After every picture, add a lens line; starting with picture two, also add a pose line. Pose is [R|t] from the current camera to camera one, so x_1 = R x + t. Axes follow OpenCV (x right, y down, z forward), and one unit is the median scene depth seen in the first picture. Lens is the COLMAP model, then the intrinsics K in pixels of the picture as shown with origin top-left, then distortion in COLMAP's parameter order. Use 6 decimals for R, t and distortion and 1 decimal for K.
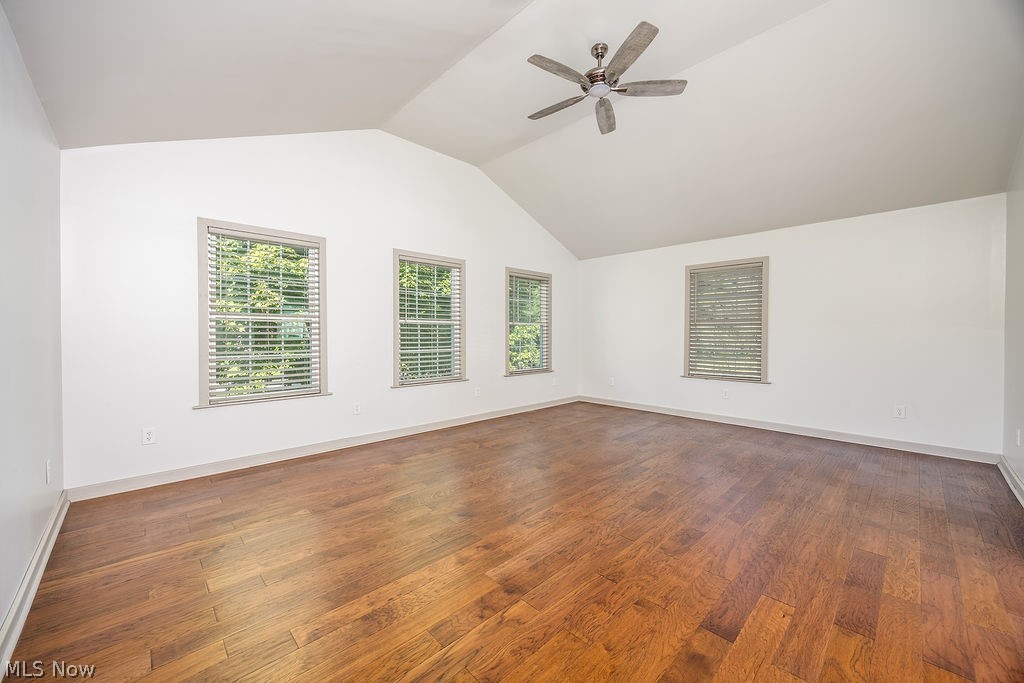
lens RADIAL K [[394.1, 0, 510.7], [0, 394.1, 338.3], [0, 0, 1]] dist [-0.001105, 0.000128]
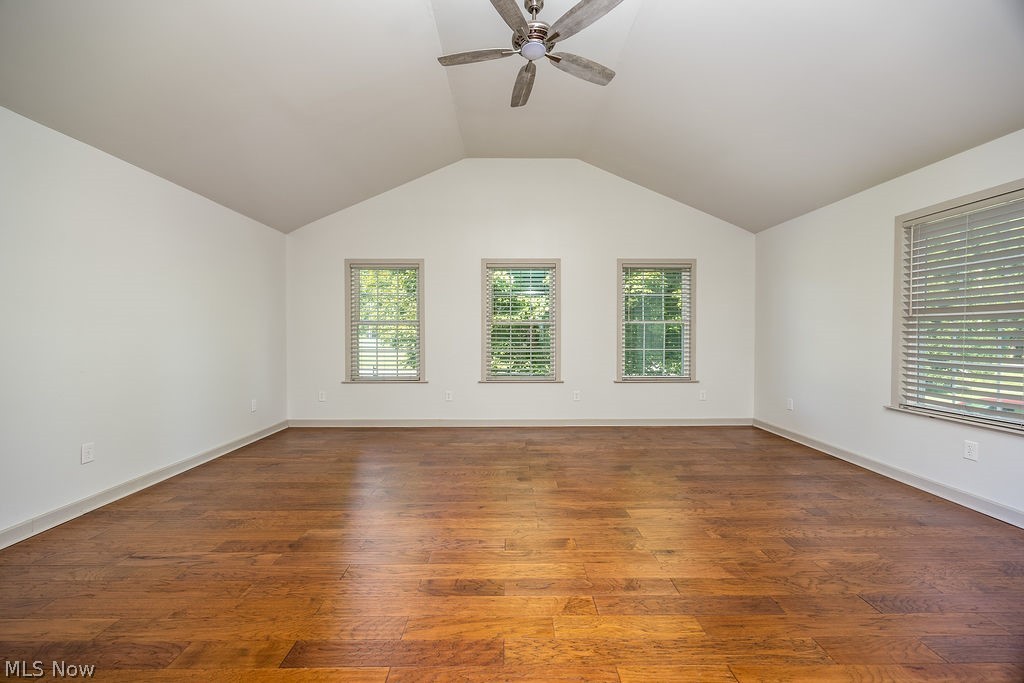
lens RADIAL K [[394.1, 0, 510.6], [0, 394.1, 341.6], [0, 0, 1]] dist [-0.001105, 0.000128]
pose [[0.718705, 0.014994, -0.695154, 0.654252], [-0.004881, 0.999852, 0.016519, -0.012417], [0.695298, -0.008480, 0.718671, 0.288233]]
